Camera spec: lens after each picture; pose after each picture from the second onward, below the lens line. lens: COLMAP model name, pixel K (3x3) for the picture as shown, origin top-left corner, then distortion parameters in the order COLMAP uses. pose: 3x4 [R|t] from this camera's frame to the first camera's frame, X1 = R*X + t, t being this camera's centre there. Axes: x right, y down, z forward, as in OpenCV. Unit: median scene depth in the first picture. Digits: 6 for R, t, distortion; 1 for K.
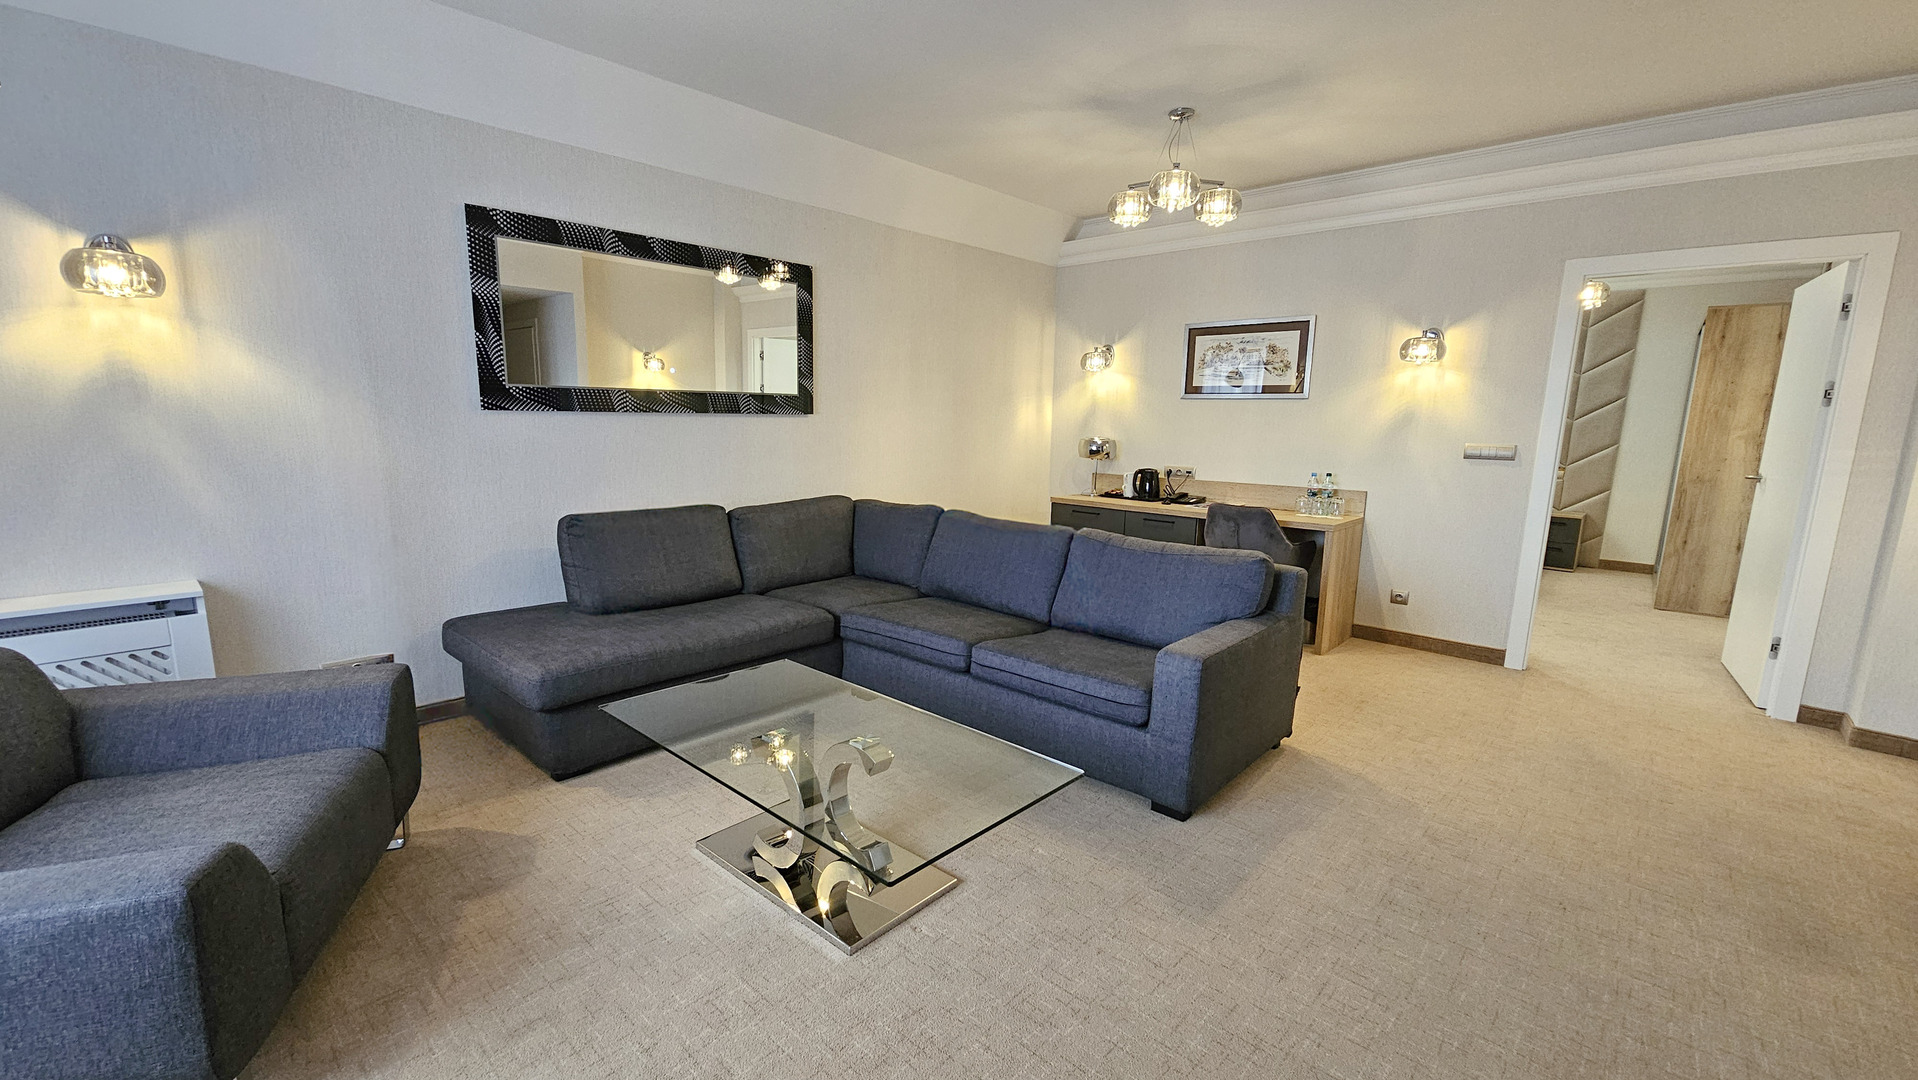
lens RADIAL K [[783.1, 0, 953.7], [0, 783.1, 554.9], [0, 0, 1]] dist [0.002440, 0.000049]
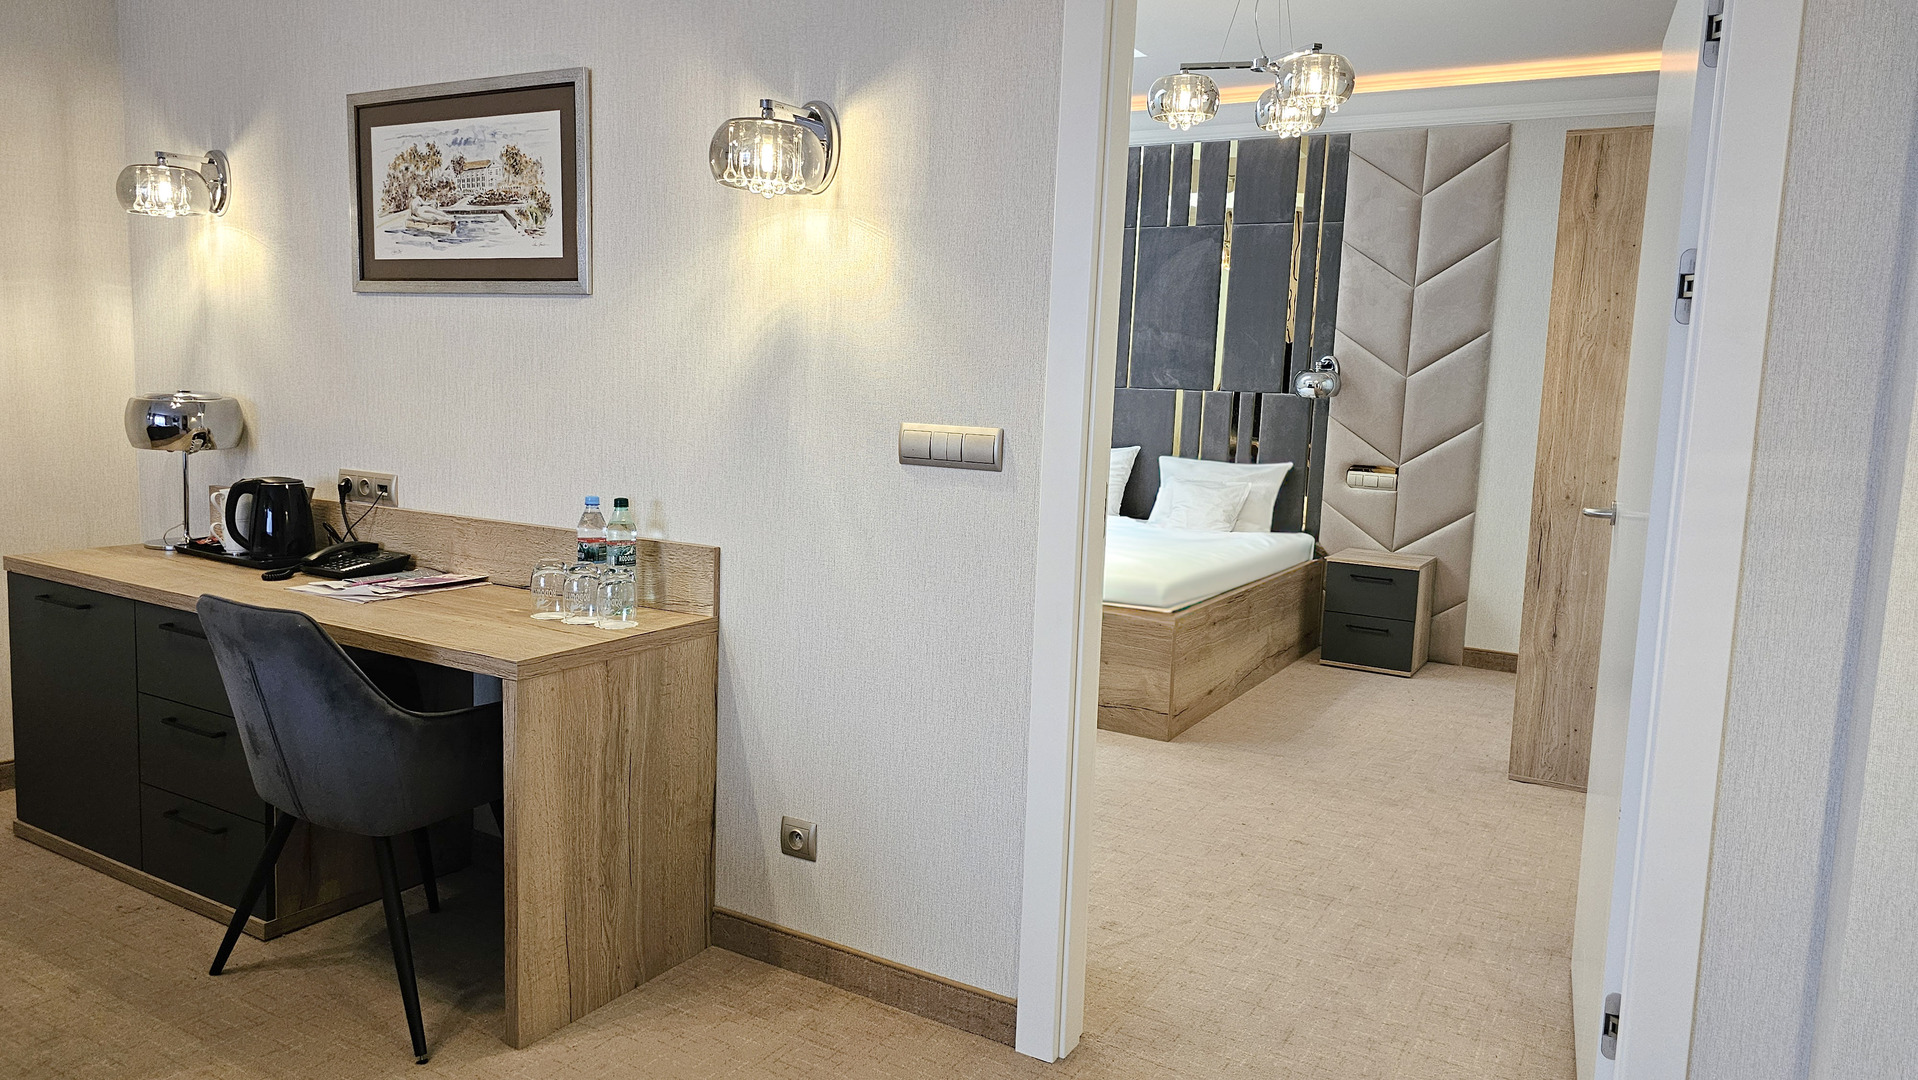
lens RADIAL K [[1291.2, 0, 959.1], [0, 1291.2, 522.0], [0, 0, 1]] dist [0.044005, 0.000489]
pose [[0.976024, -0.007751, 0.217524, 0.441440], [0.019723, 0.998404, -0.052921, -0.051495], [-0.216766, 0.055943, 0.974619, 0.337222]]
